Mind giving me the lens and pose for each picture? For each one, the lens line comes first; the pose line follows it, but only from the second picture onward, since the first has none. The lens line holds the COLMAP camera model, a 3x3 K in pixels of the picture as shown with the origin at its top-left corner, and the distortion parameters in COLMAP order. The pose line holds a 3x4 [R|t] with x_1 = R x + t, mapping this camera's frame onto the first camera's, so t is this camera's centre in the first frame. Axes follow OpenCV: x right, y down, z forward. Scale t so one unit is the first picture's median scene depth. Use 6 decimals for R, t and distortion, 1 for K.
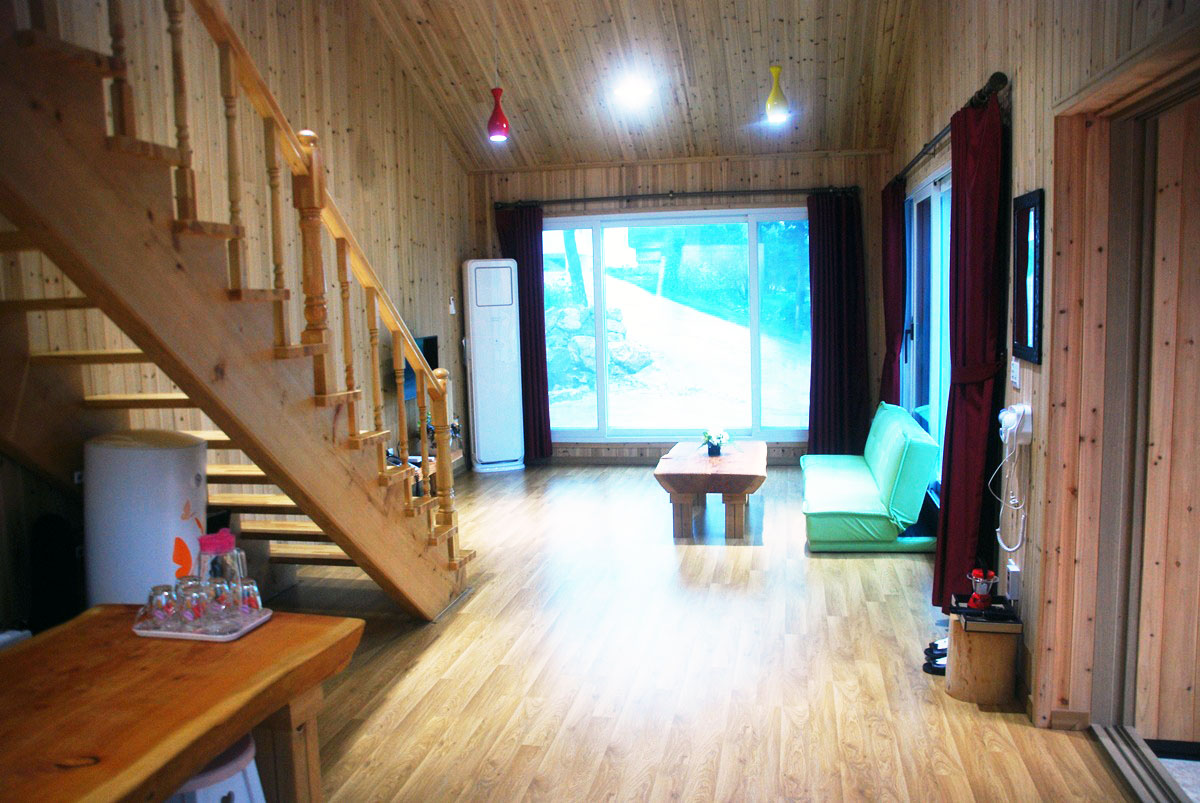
lens RADIAL K [[964.3, 0, 607.6], [0, 964.3, 406.9], [0, 0, 1]] dist [-0.152550, 0.142882]
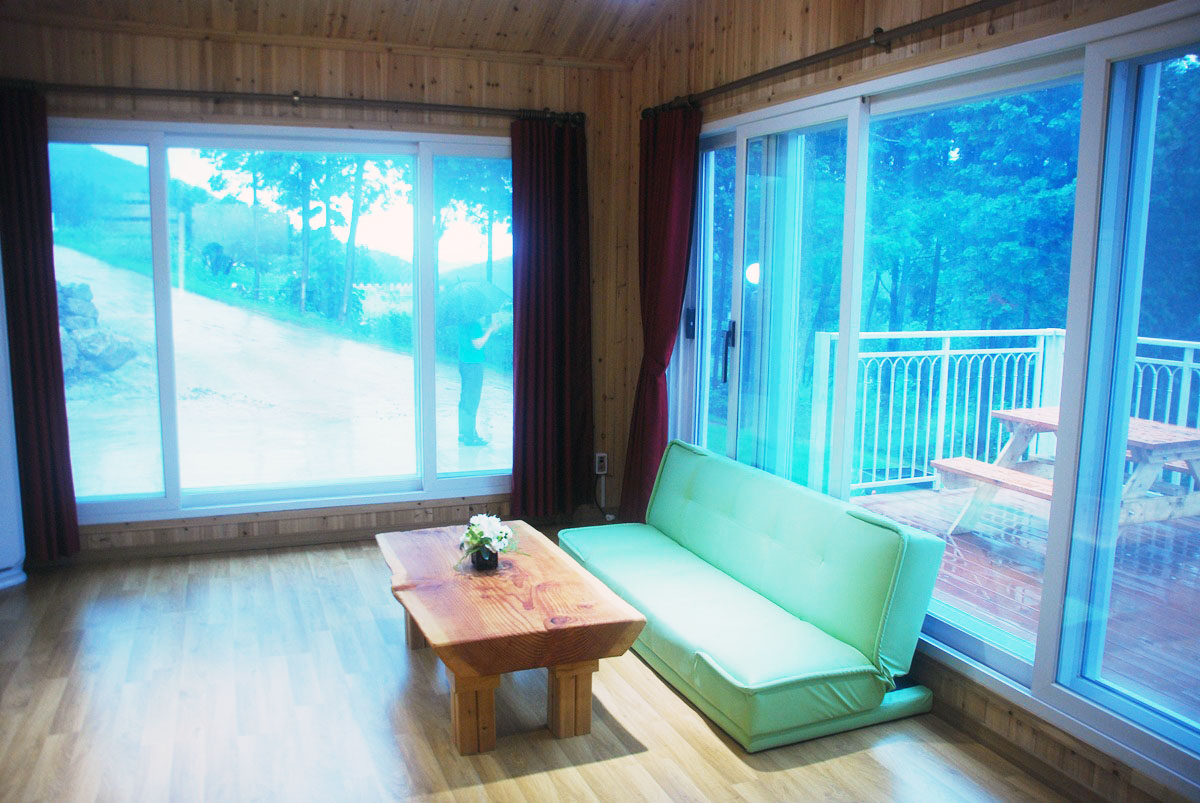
lens RADIAL K [[964.3, 0, 607.6], [0, 964.3, 406.9], [0, 0, 1]] dist [-0.152550, 0.142882]
pose [[0.841411, -0.041247, 0.538820, -0.091472], [0.028062, 0.999073, 0.032659, -0.043453], [-0.539667, -0.012359, 0.841788, 0.399422]]
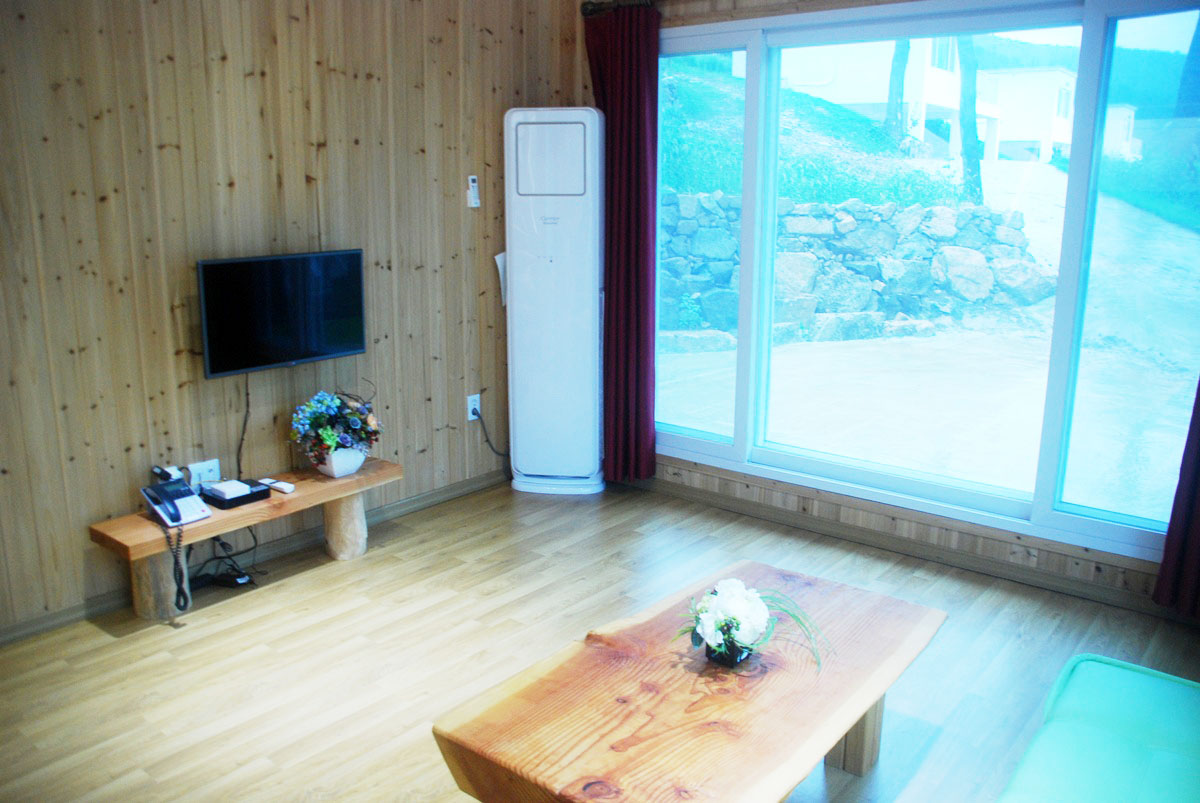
lens RADIAL K [[968.7, 0, 595.4], [0, 968.7, 406.0], [0, 0, 1]] dist [-0.166438, 0.174588]
pose [[0.877186, 0.143825, -0.458104, 0.167928], [-0.088953, 0.986245, 0.139311, -0.066483], [0.471839, -0.081452, 0.877914, 0.531034]]
